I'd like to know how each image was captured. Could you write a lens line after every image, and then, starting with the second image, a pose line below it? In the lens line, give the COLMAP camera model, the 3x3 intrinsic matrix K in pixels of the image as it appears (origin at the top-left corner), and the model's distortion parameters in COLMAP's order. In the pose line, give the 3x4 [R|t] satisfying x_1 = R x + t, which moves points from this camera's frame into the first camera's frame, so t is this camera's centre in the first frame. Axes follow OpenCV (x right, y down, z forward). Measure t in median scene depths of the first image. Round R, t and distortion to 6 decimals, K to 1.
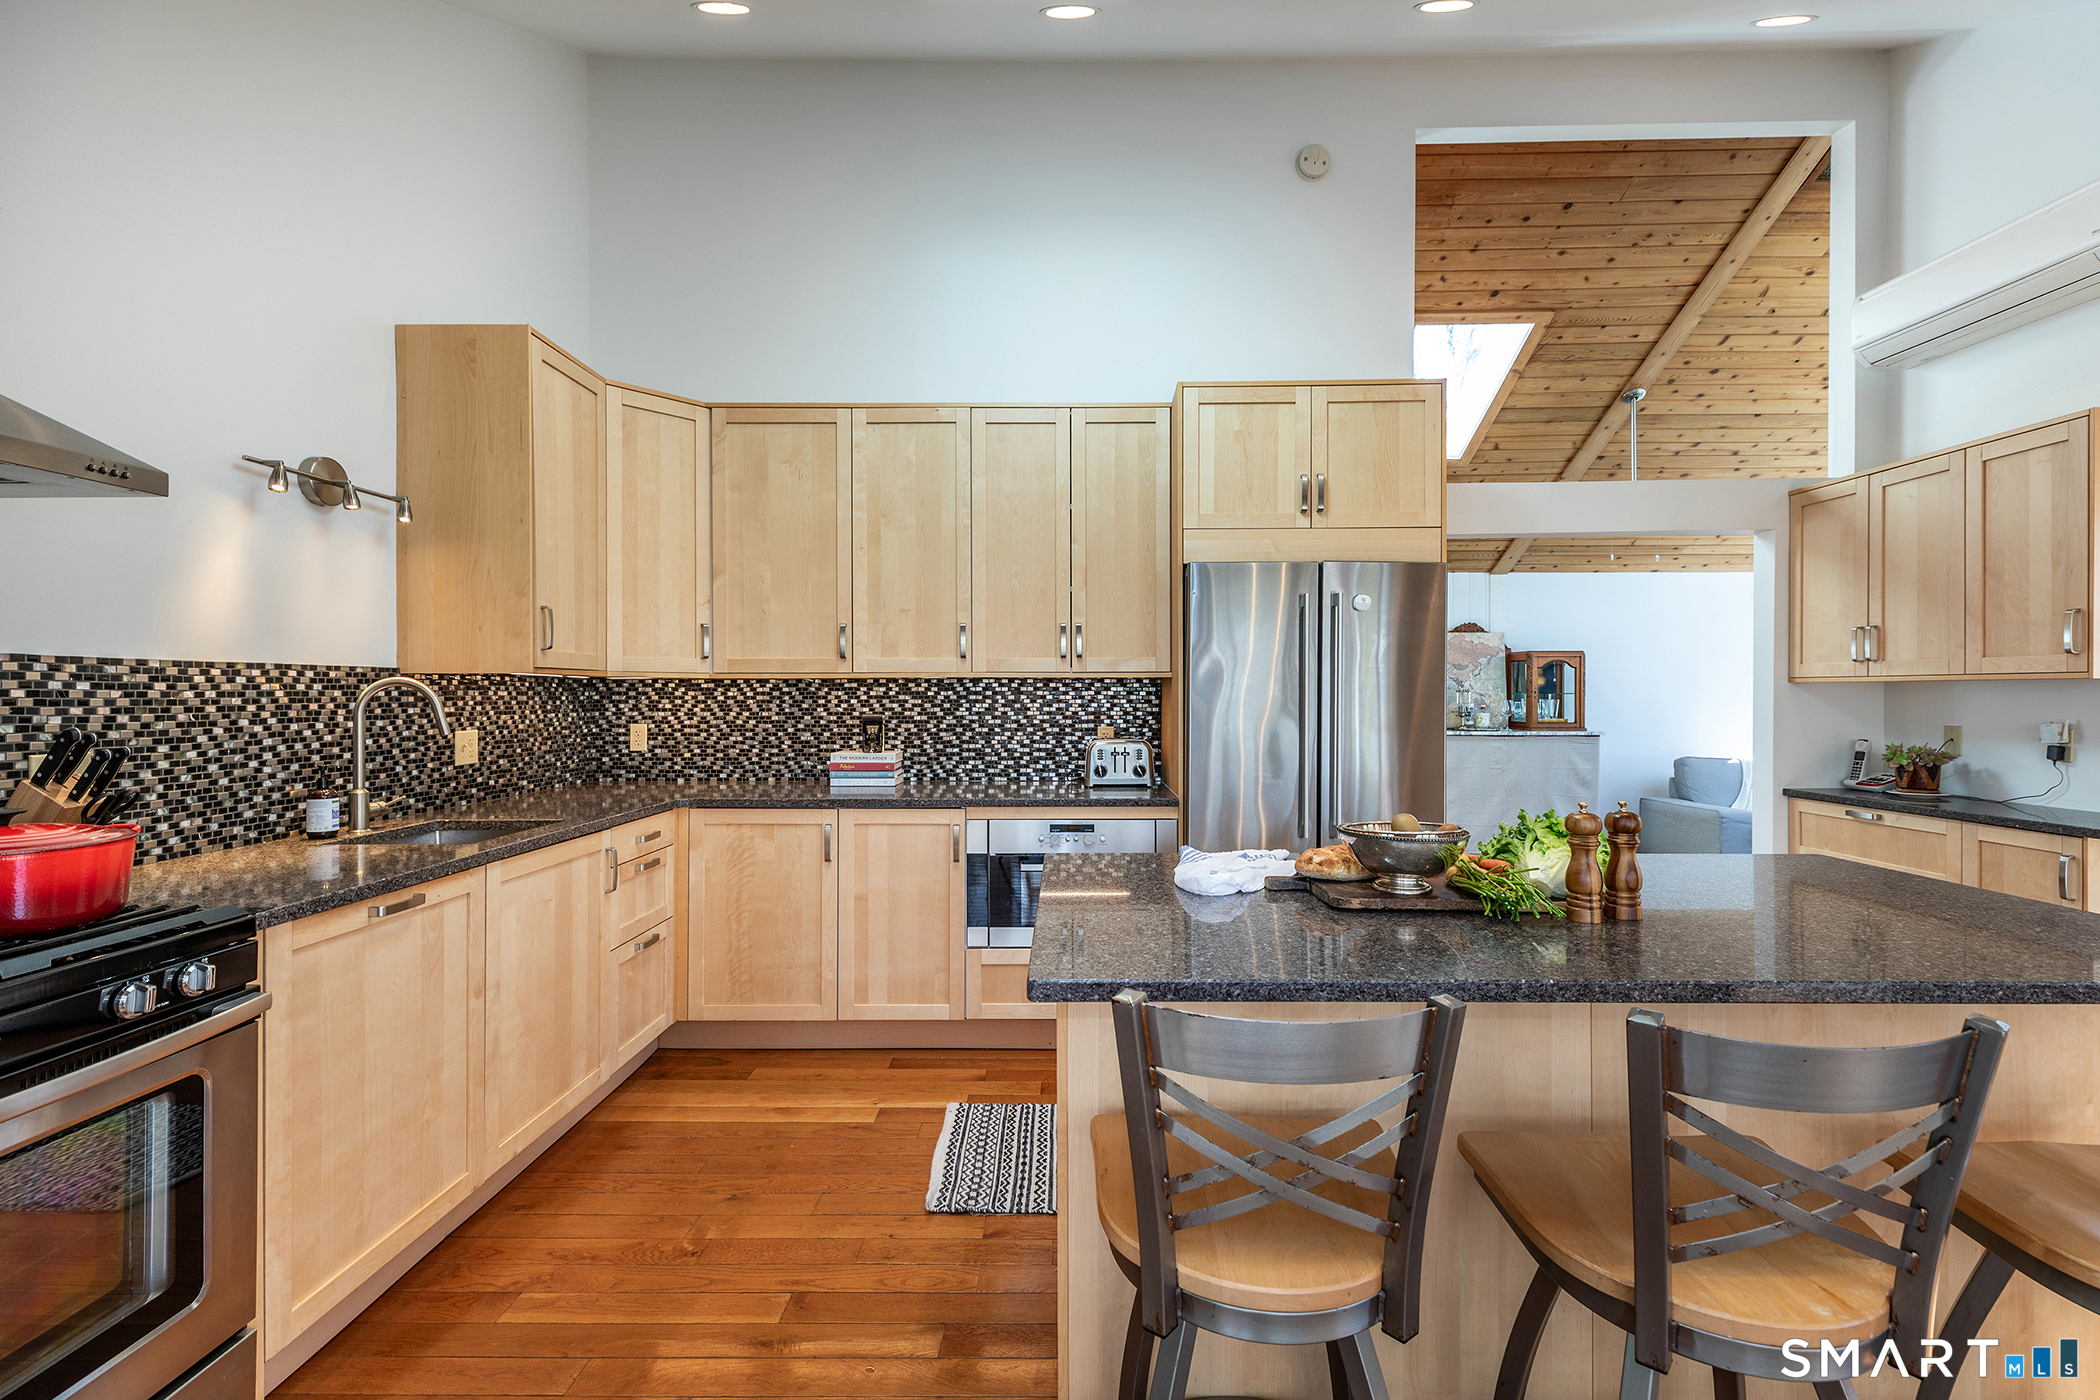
lens RADIAL K [[959.3, 0, 1064.2], [0, 959.3, 700.8], [0, 0, 1]] dist [0.017056, -0.005424]
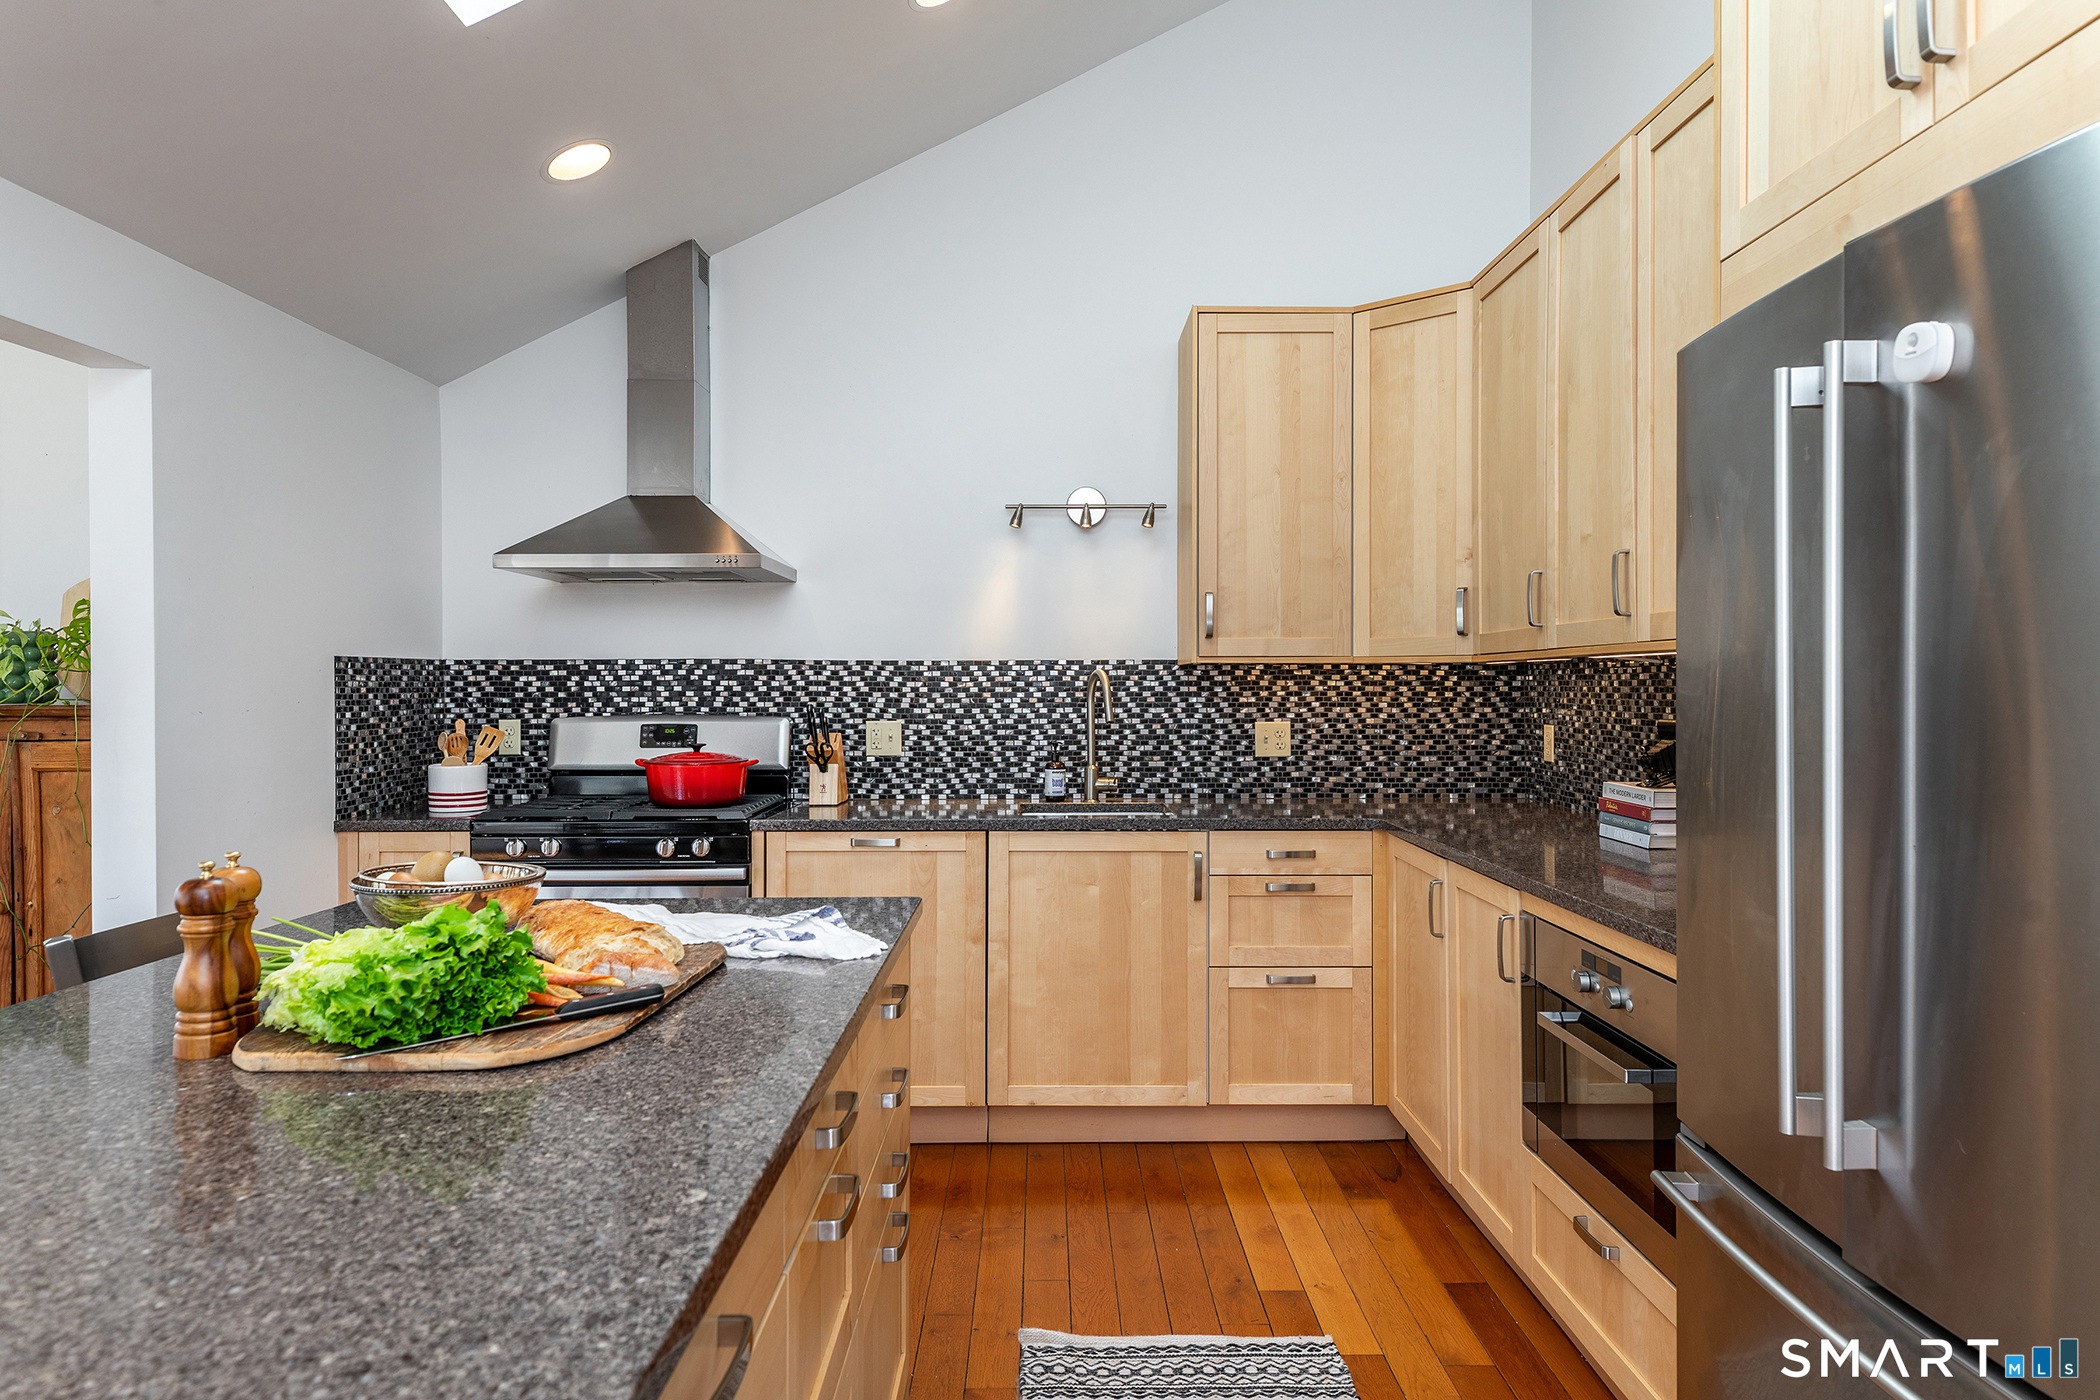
lens RADIAL K [[1325.9, 0, 1036.4], [0, 1325.9, 707.6], [0, 0, 1]] dist [0.033118, 0.000602]
pose [[-0.009041, 0.020488, -0.999749, 0.798196], [-0.006522, 0.999768, 0.020547, -0.010289], [0.999938, 0.006706, -0.008905, 0.865761]]
